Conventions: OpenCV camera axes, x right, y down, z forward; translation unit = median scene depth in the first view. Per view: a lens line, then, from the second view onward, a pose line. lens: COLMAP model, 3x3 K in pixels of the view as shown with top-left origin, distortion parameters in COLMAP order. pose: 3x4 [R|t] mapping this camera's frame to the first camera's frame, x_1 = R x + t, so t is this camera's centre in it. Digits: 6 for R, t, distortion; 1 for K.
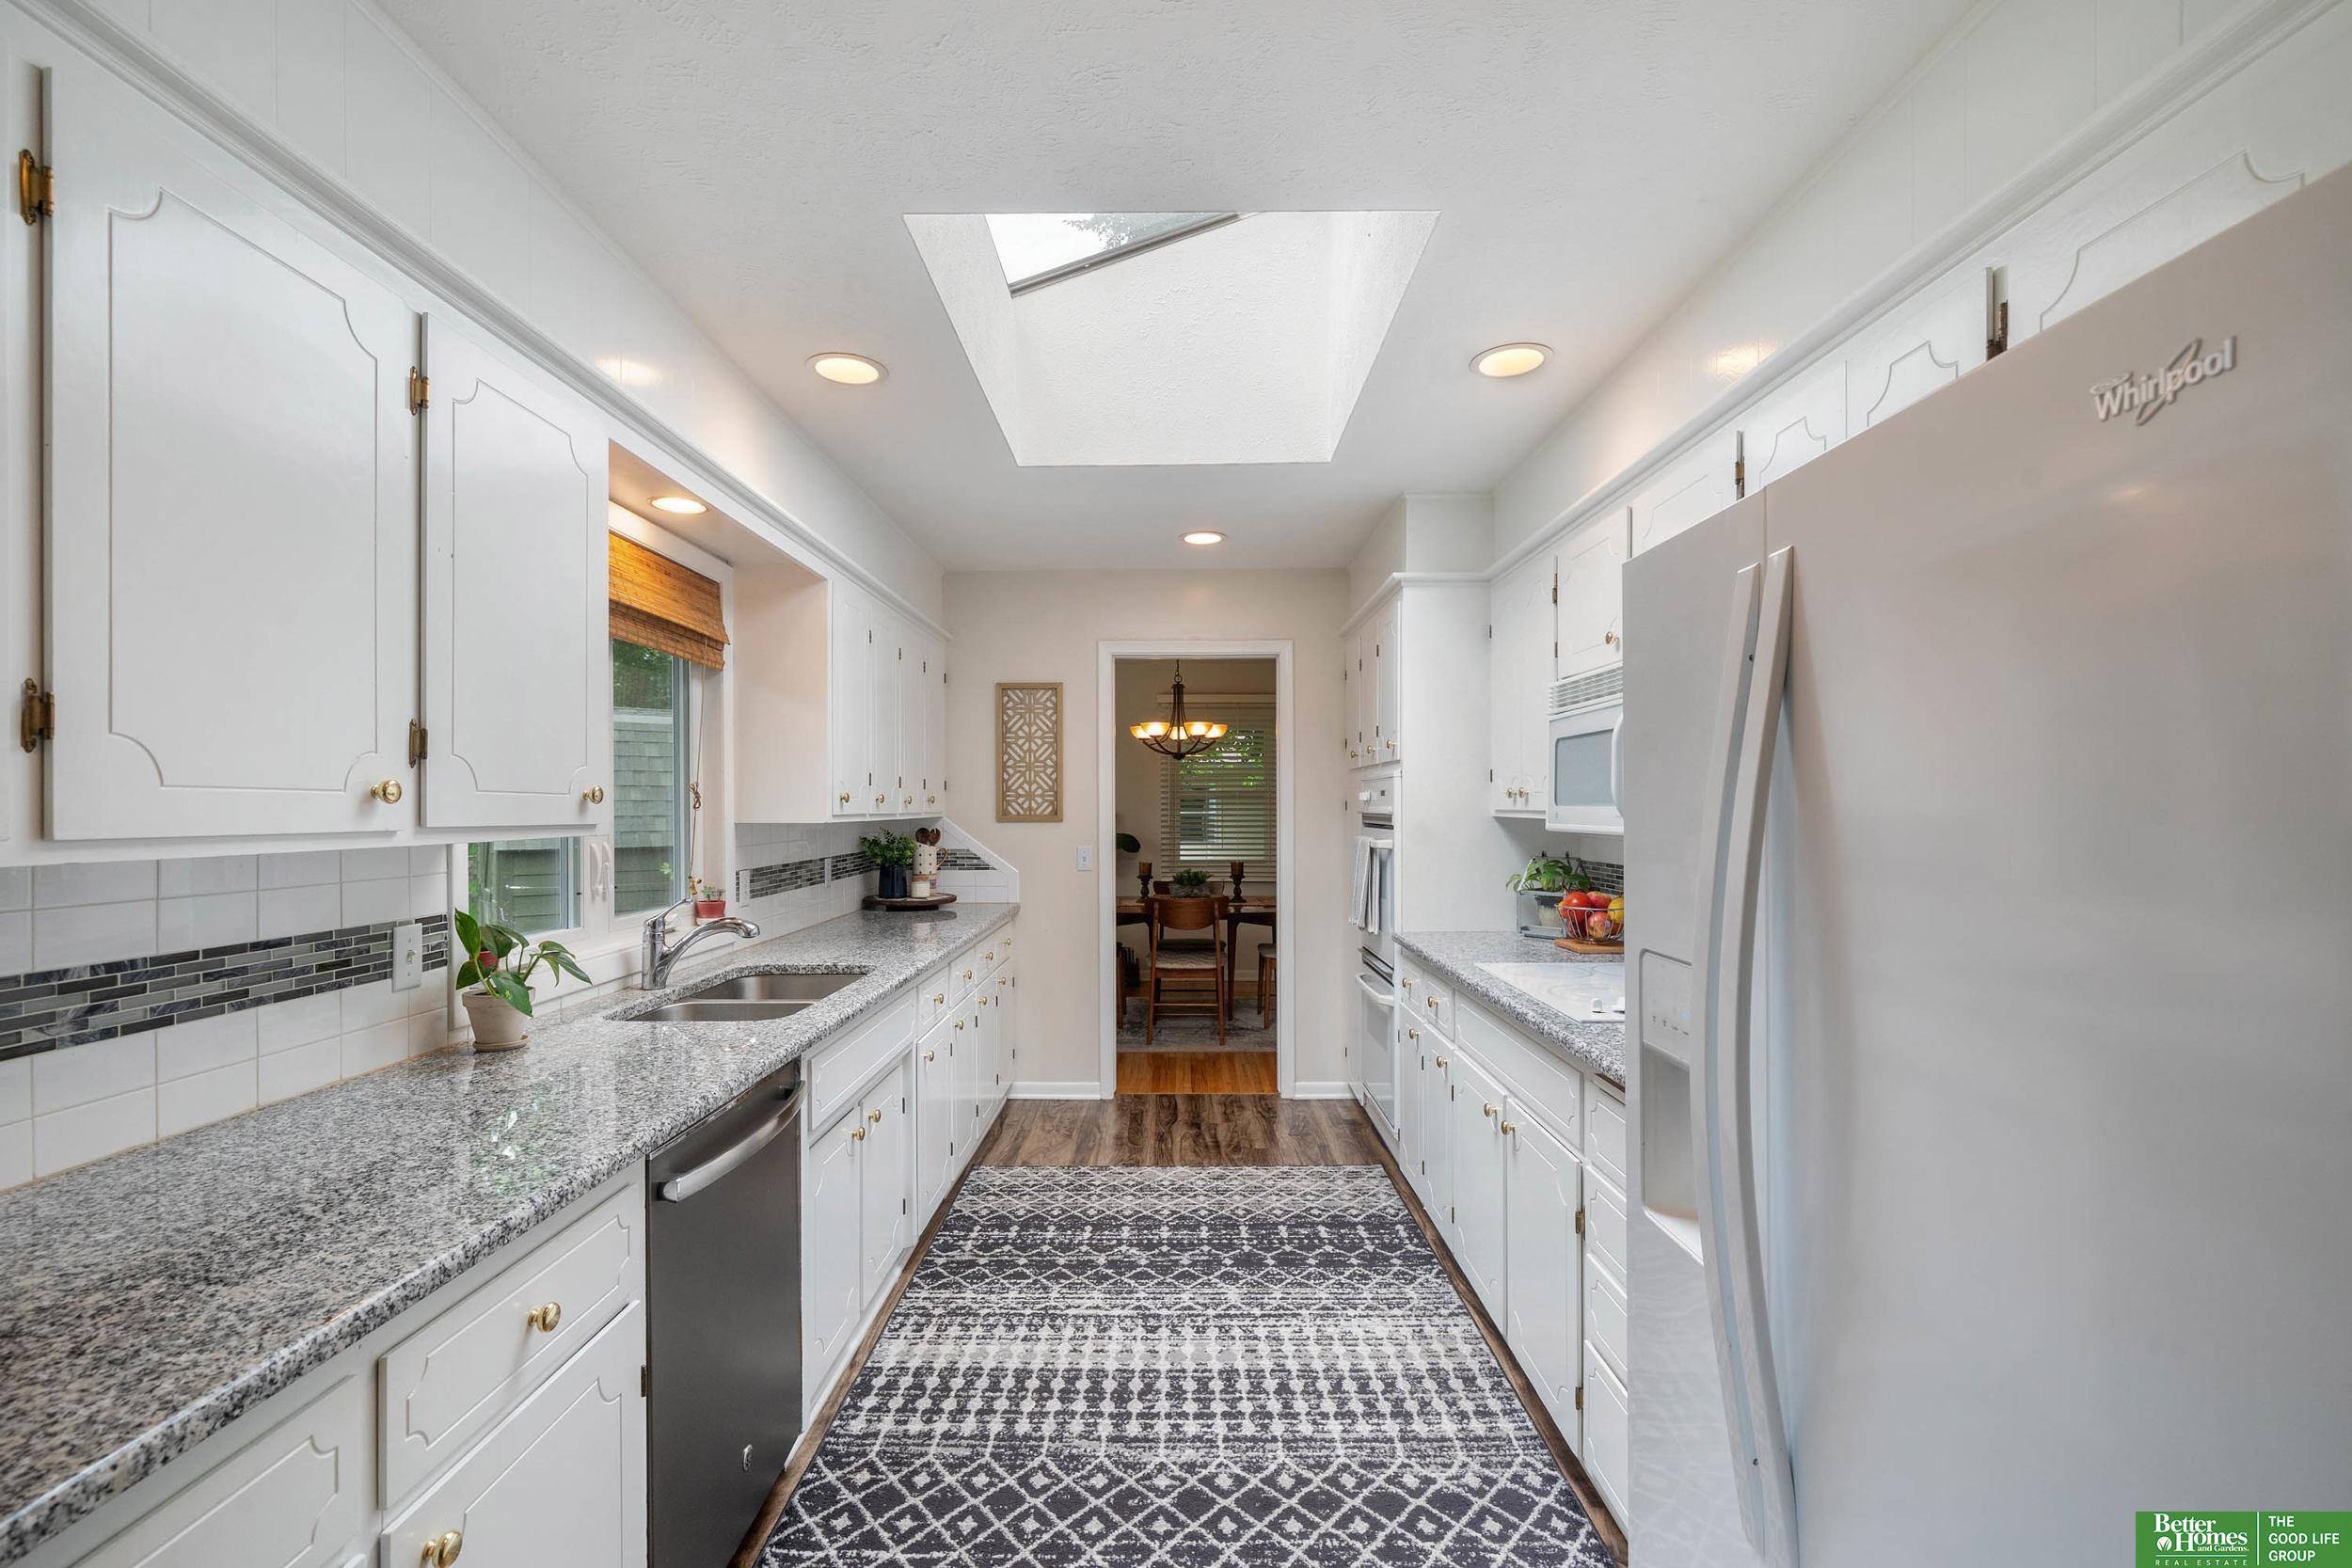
lens RADIAL K [[1017.5, 0, 1173.0], [0, 1017.5, 807.7], [0, 0, 1]] dist [0.000184, 0.000034]
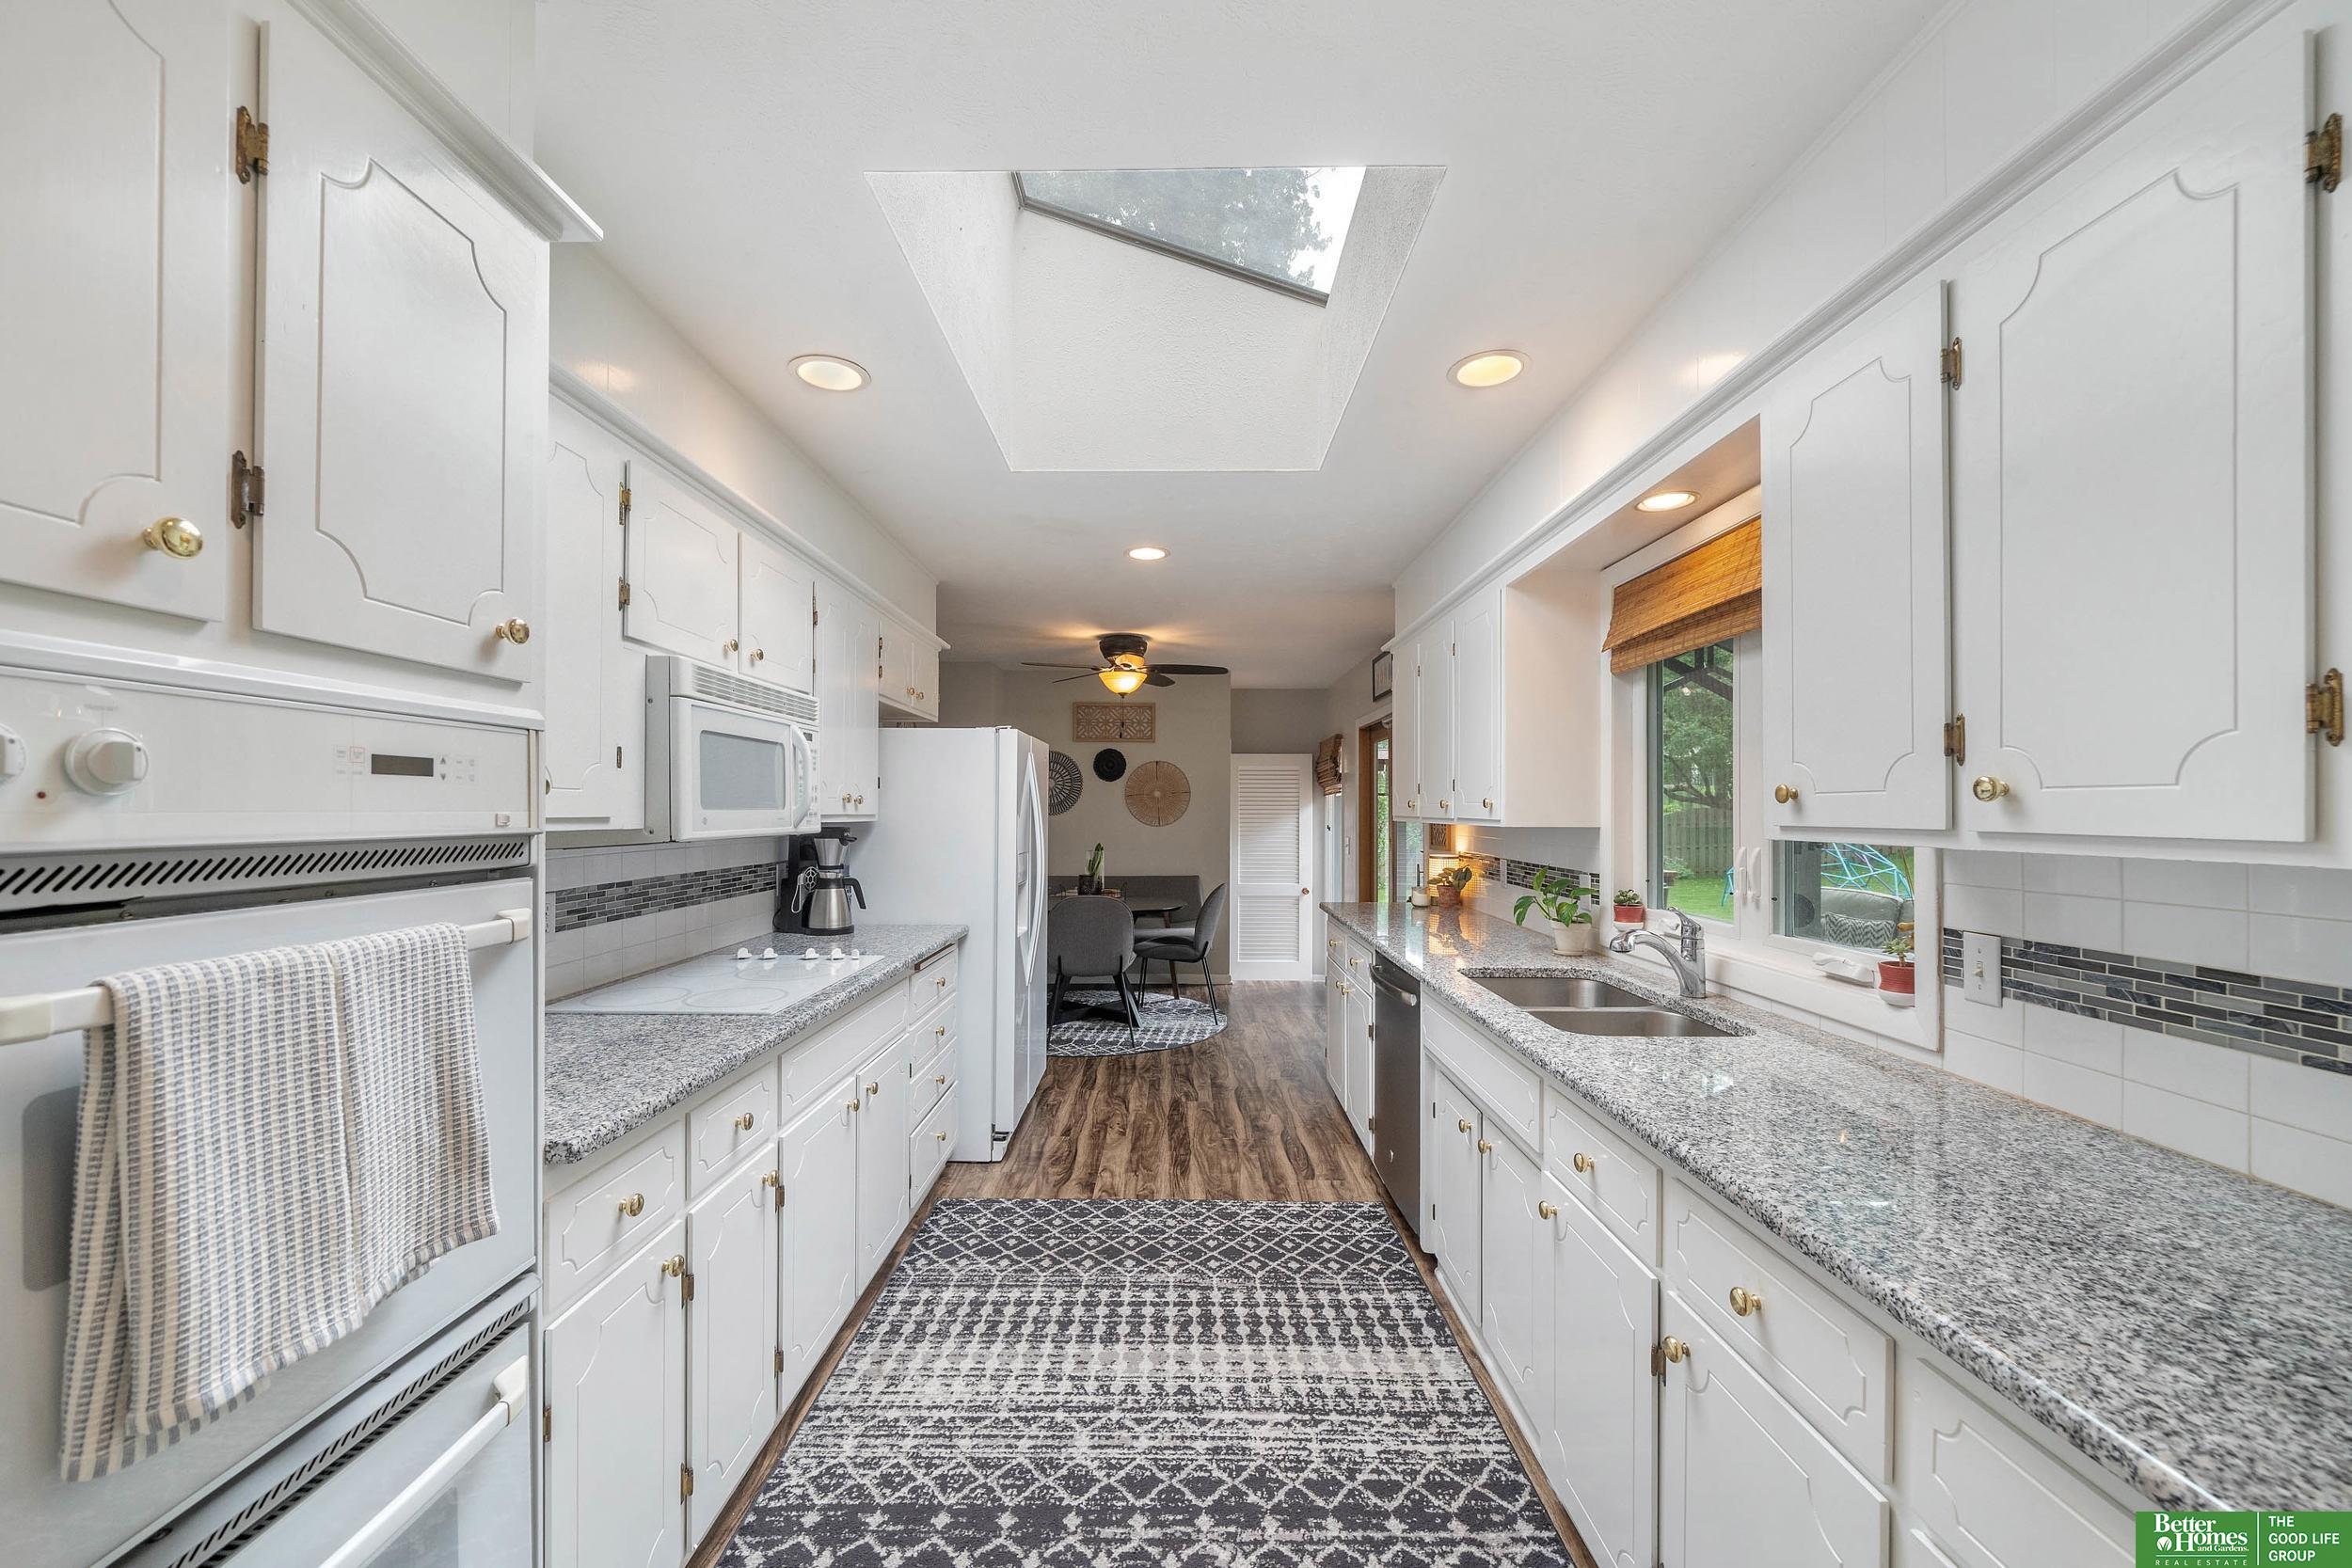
lens RADIAL K [[891.2, 0, 1173.9], [0, 891.2, 805.2], [0, 0, 1]] dist [-0.013666, -0.000022]
pose [[-1.000000, 0.000899, -0.000031, -0.013212], [0.000899, 0.999998, -0.001878, -0.004853], [0.000029, -0.001878, -0.999998, 1.962843]]
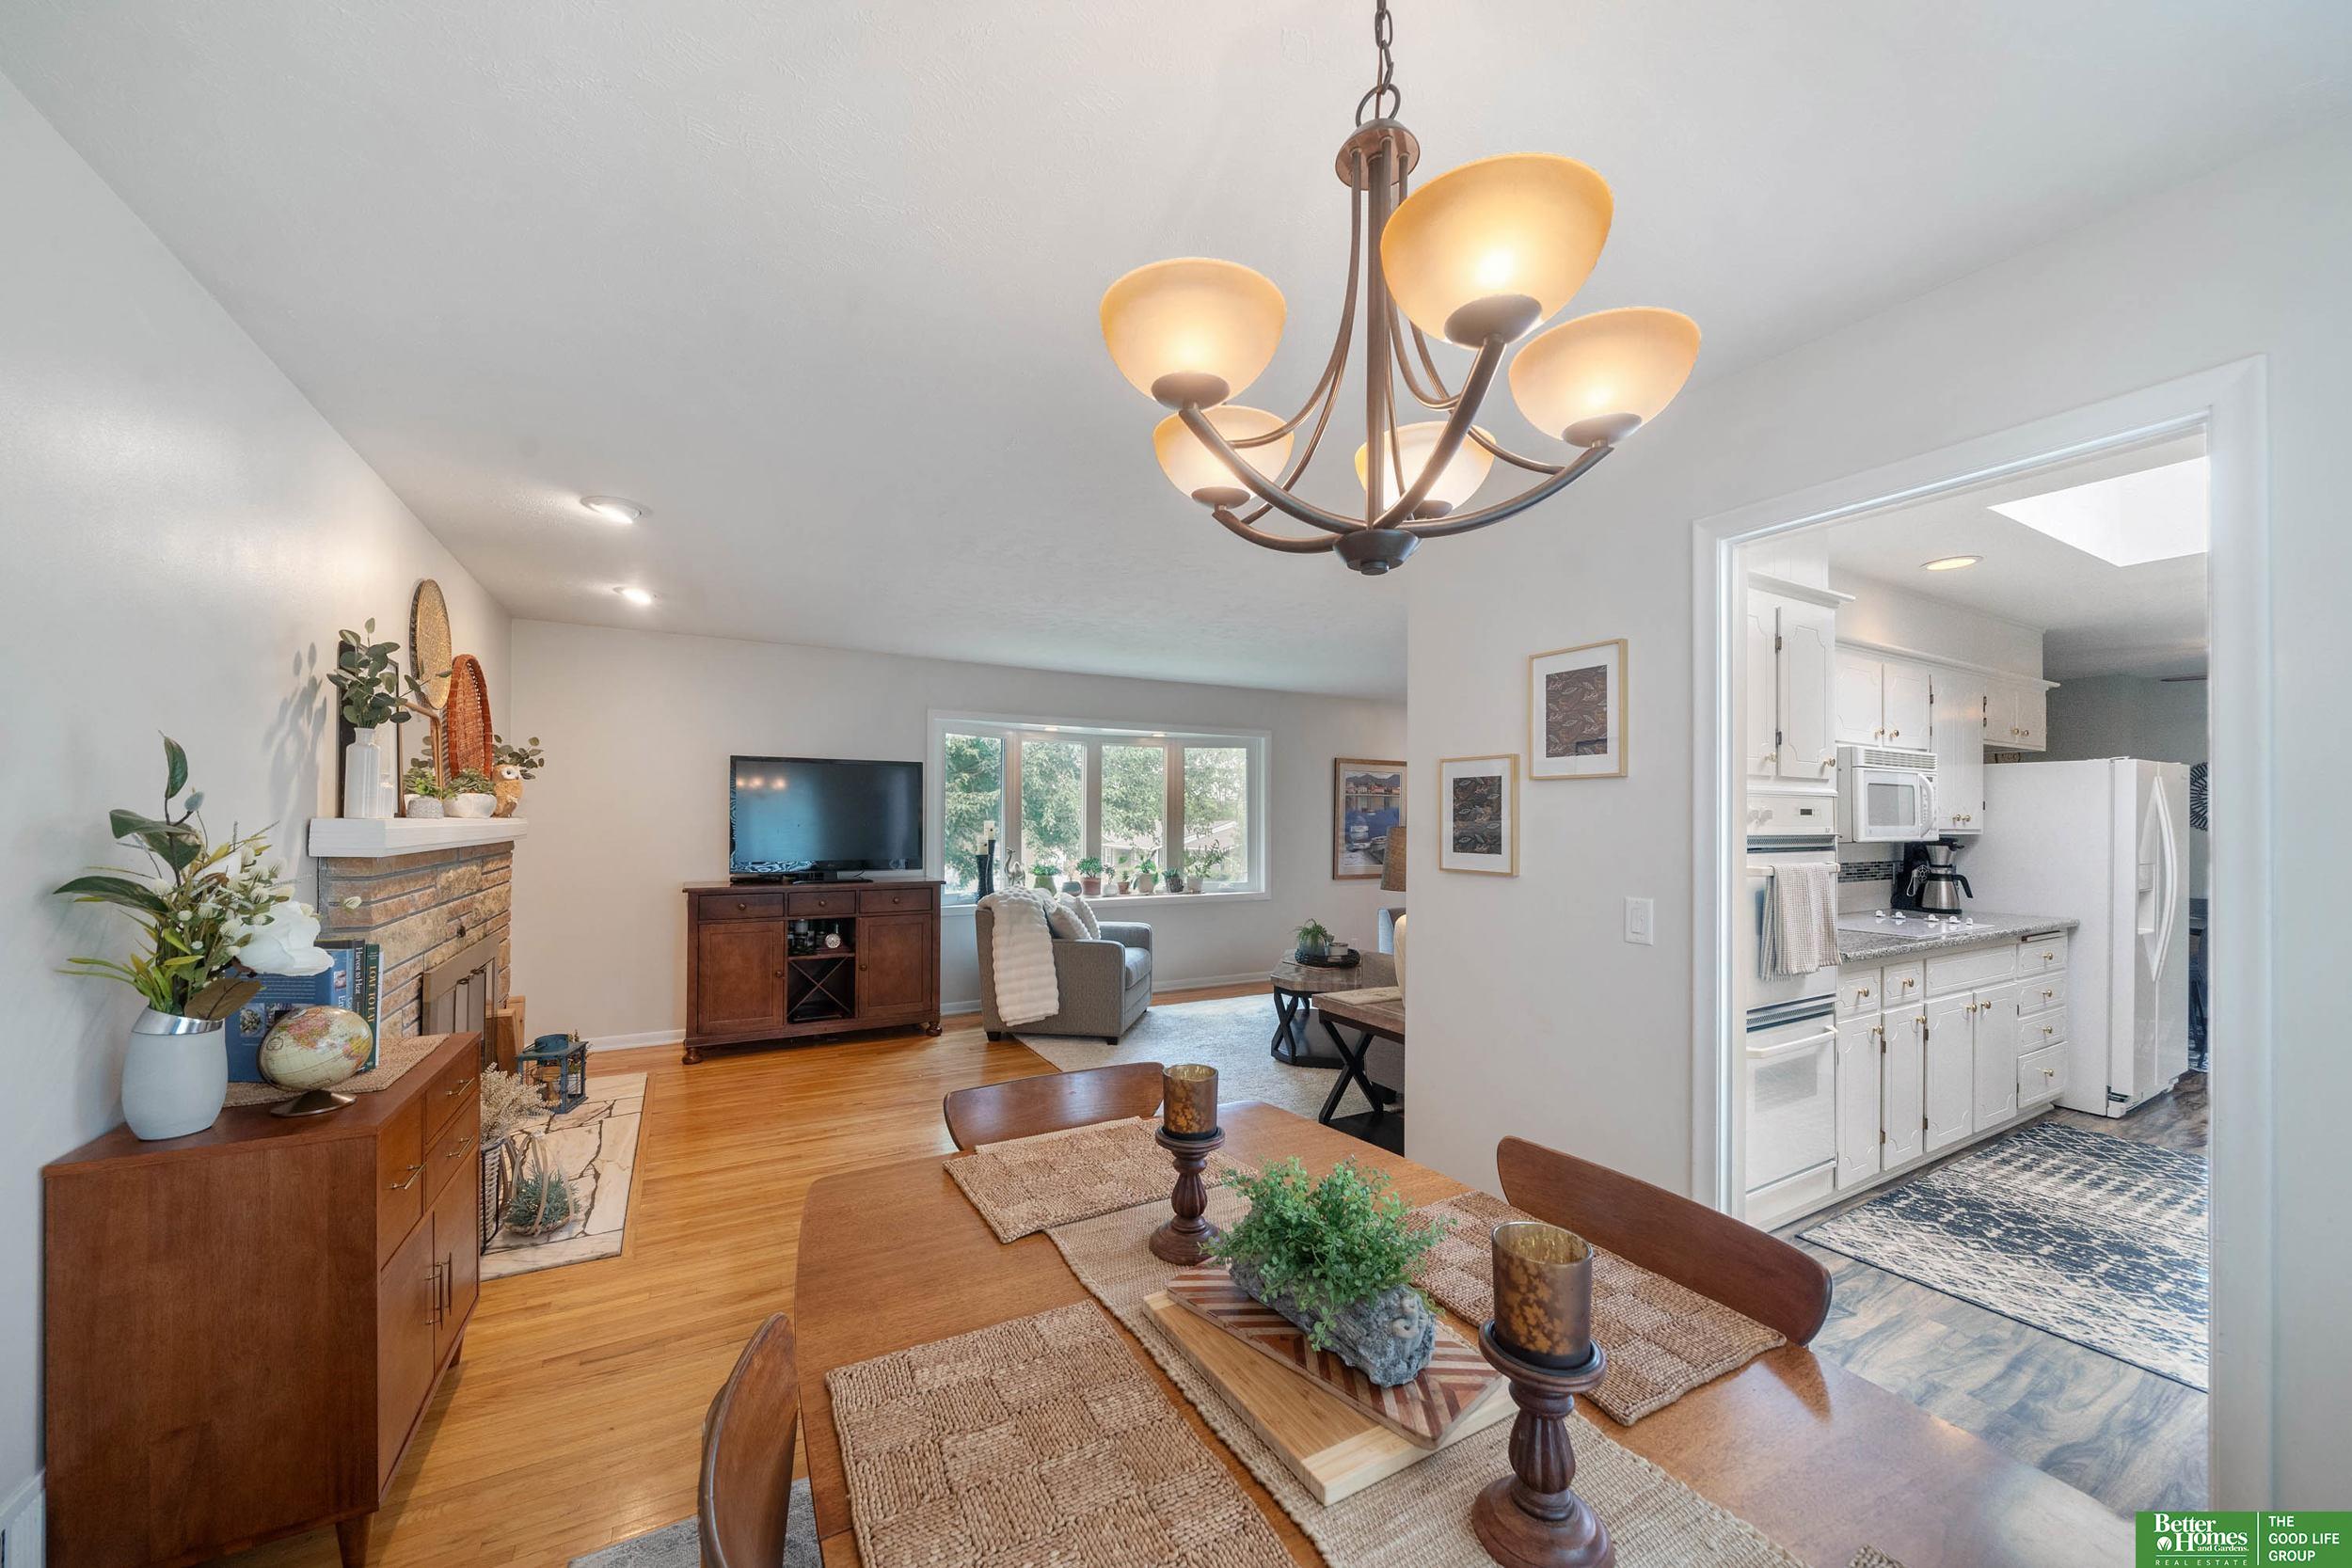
lens RADIAL K [[854.1, 0, 1177.4], [0, 854.1, 814.6], [0, 0, 1]] dist [-0.000515, 0.000021]
pose [[-0.491638, 0.005755, 0.870780, -0.280237], [0.000079, 0.999978, -0.006564, -0.012528], [-0.870799, -0.003158, -0.491628, 2.926253]]
